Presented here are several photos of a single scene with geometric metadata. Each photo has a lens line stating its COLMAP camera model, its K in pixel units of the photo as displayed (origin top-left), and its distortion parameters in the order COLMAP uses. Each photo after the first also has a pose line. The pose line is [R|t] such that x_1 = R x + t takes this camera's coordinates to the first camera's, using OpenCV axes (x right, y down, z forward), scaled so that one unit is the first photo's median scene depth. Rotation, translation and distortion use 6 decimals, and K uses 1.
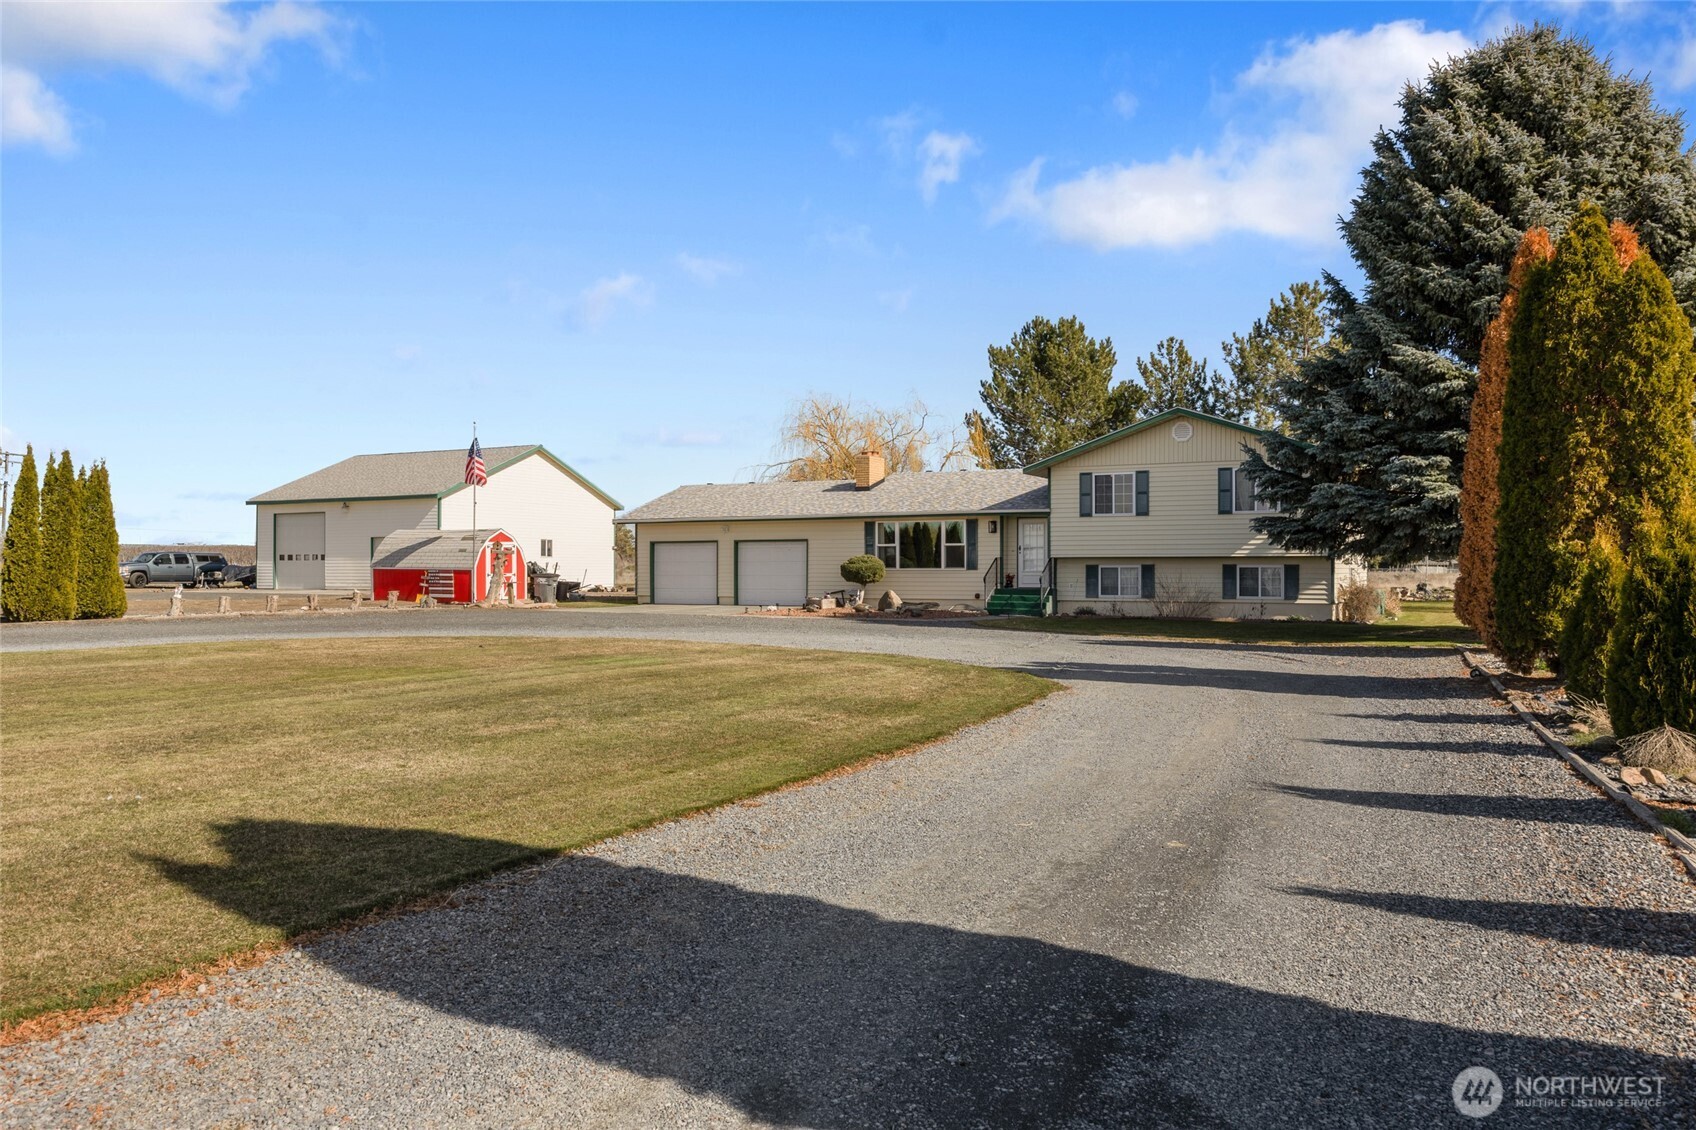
lens RADIAL K [[1288.4, 0, 848.9], [0, 1288.4, 567.1], [0, 0, 1]] dist [-0.000993, -0.001234]
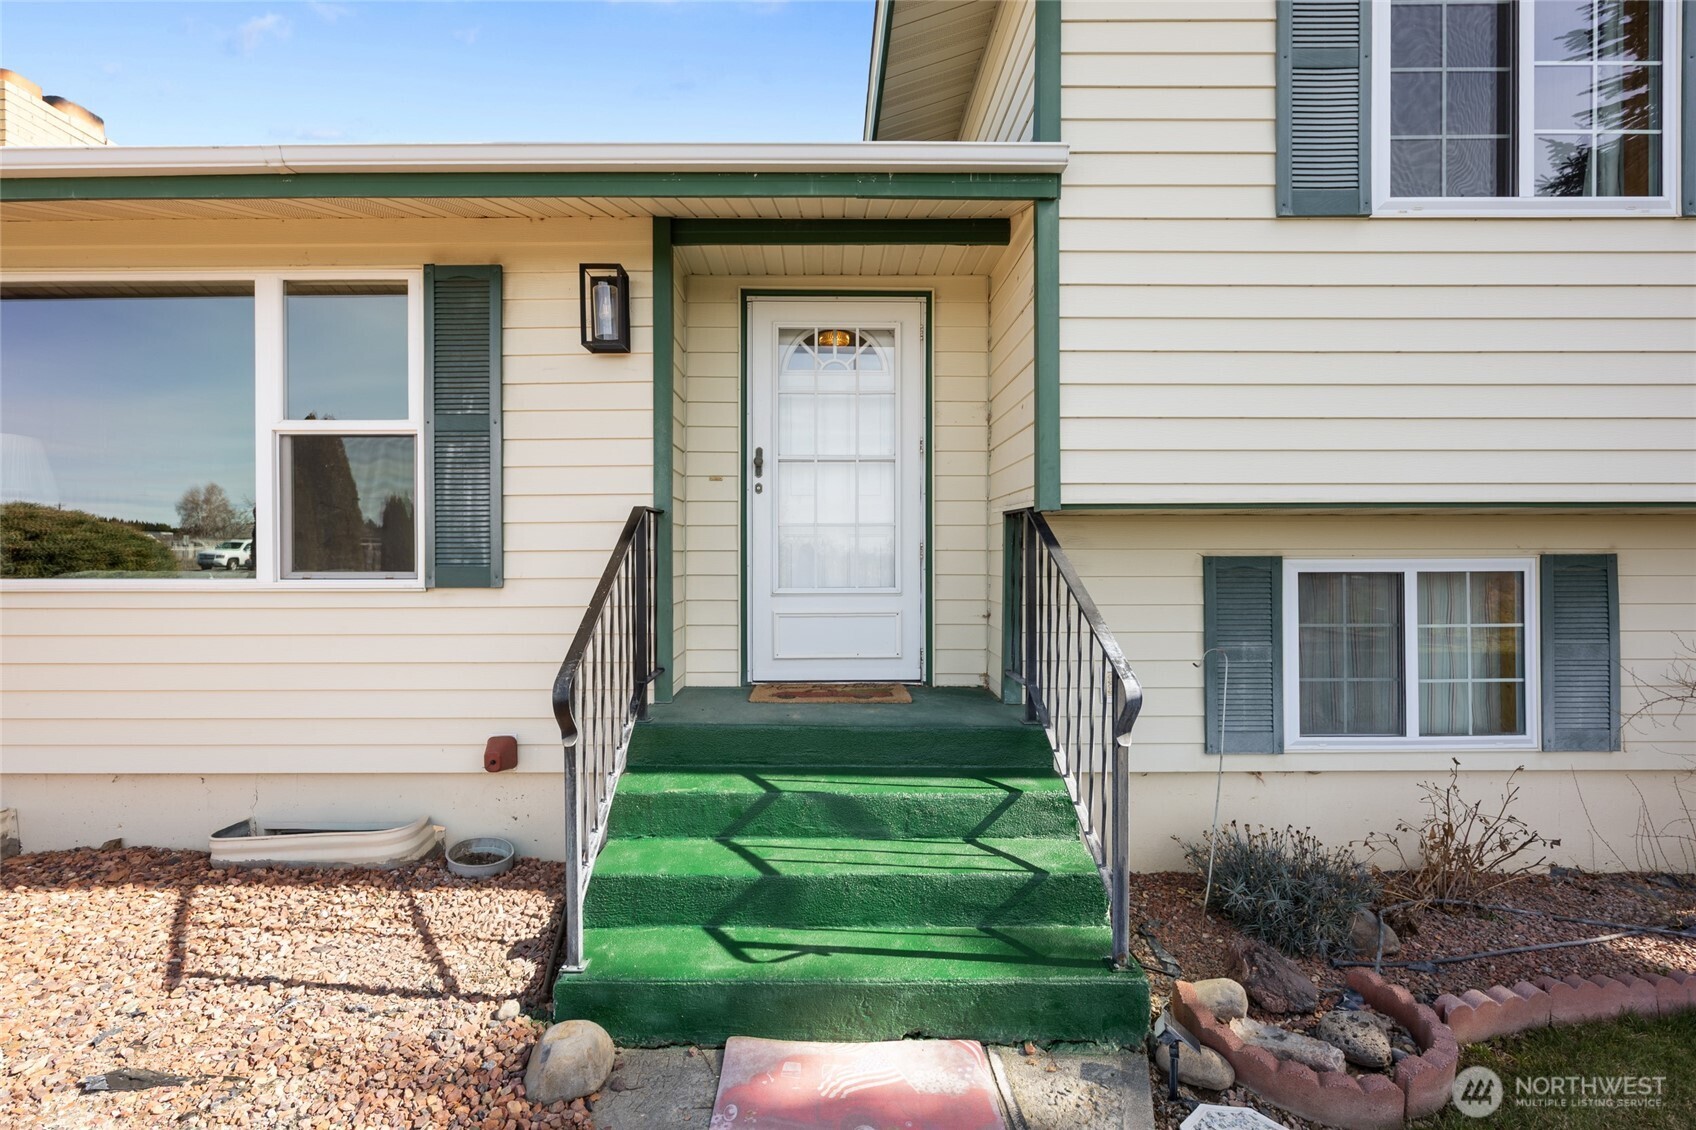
lens RADIAL K [[715.6, 0, 850.4], [0, 715.6, 566.0], [0, 0, 1]] dist [-0.020289, 0.000219]
pose [[0.879442, -0.007459, 0.475947, 0.100033], [0.000197, 0.999883, 0.015306, -0.001869], [-0.476006, -0.013367, 0.879341, 0.941842]]
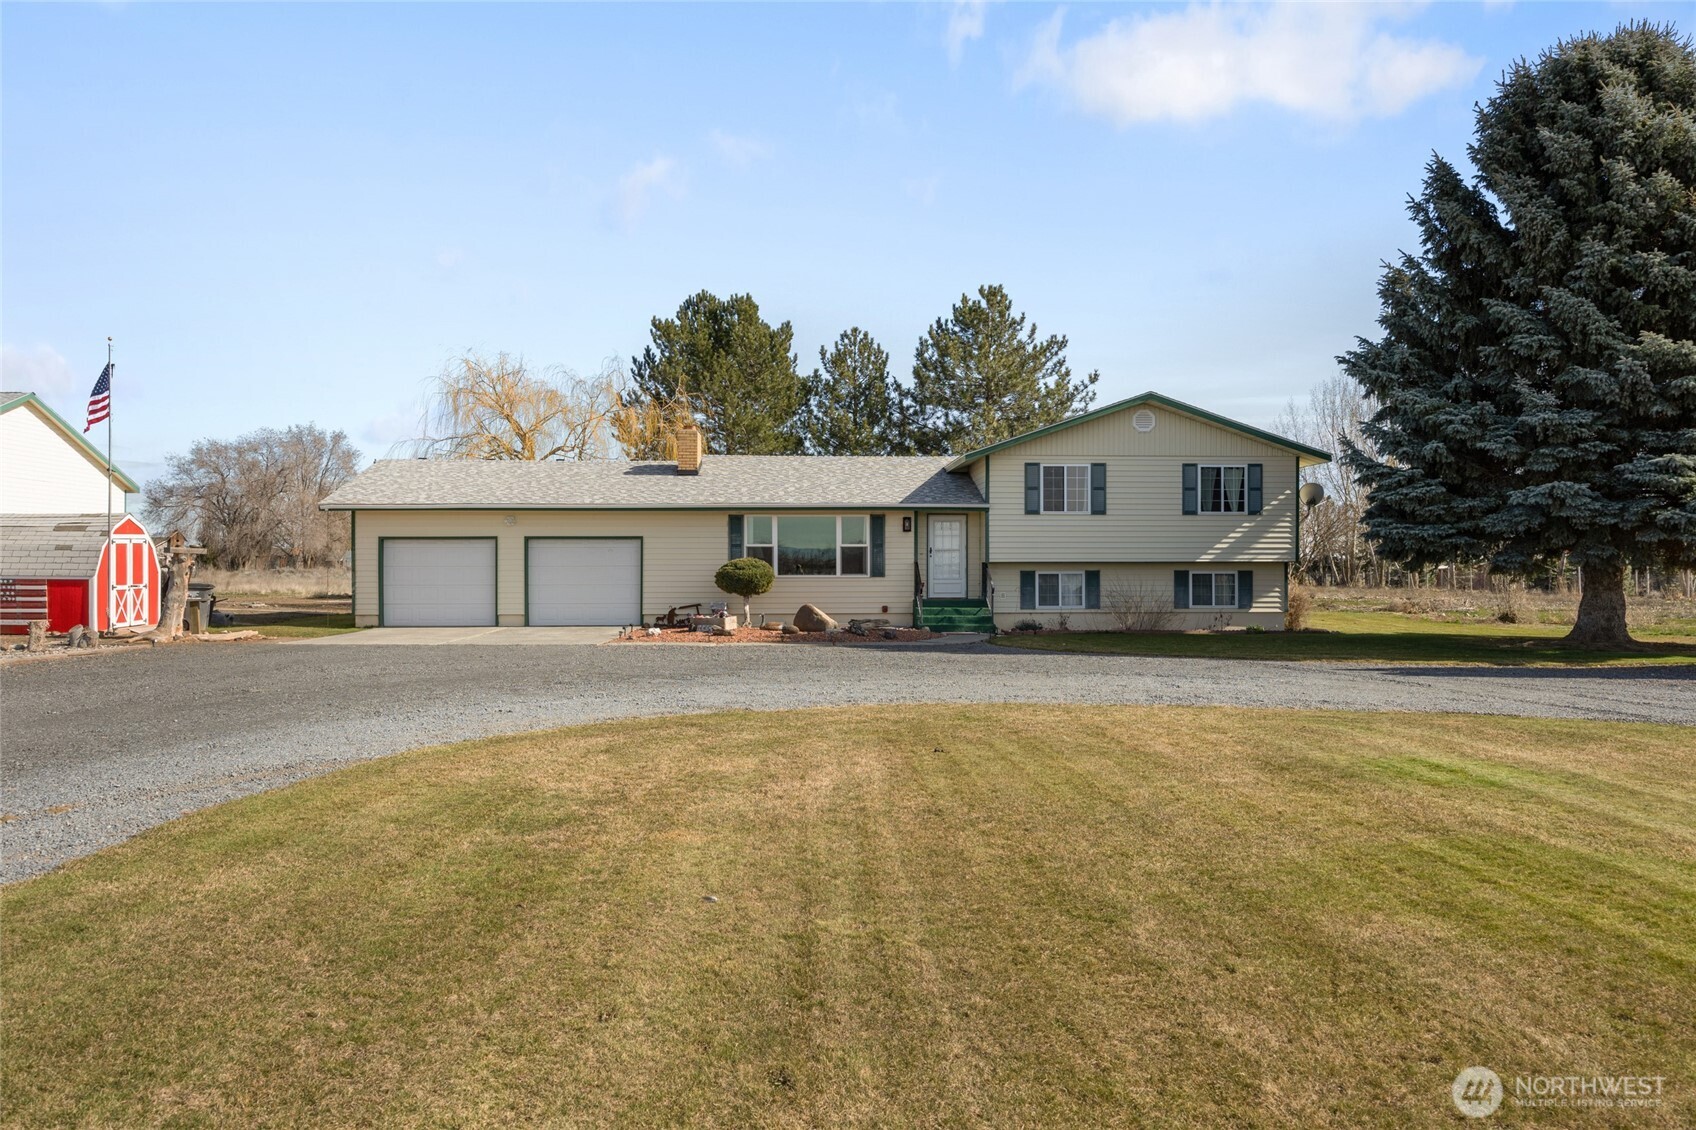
lens RADIAL K [[1220.0, 0, 849.8], [0, 1220.0, 560.0], [0, 0, 1]] dist [0.000327, -0.000625]
pose [[0.856391, 0.002304, 0.516323, -0.331333], [0.000366, 0.999987, -0.005070, -0.004821], [-0.516329, 0.004530, 0.856379, 0.365321]]
